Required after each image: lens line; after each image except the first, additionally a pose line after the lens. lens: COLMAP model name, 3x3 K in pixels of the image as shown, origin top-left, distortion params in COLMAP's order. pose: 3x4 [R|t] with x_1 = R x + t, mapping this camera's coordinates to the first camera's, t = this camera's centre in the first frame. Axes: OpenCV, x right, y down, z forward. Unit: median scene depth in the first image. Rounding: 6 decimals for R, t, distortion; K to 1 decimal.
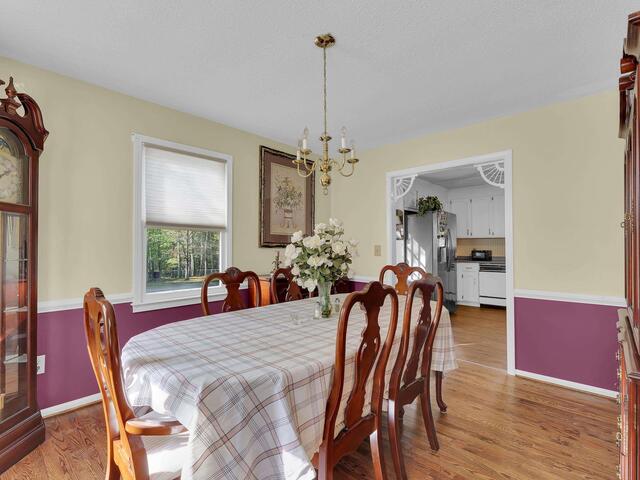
lens RADIAL K [[314.7, 0, 320.0], [0, 314.7, 240.0], [0, 0, 1]] dist [-0.002899, -0.000490]
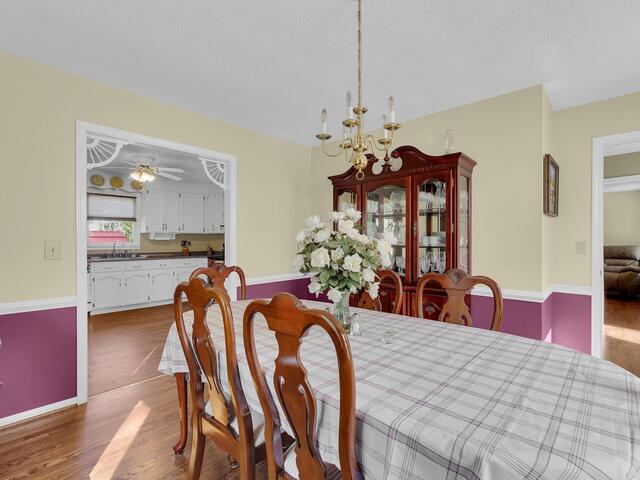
lens RADIAL K [[314.7, 0, 320.0], [0, 314.7, 240.0], [0, 0, 1]] dist [-0.002899, -0.000490]
pose [[-0.001155, 0.003290, 0.999994, -0.512198], [-0.019689, 0.999801, -0.003313, 0.009573], [-0.999805, -0.019693, -0.001090, 0.700139]]
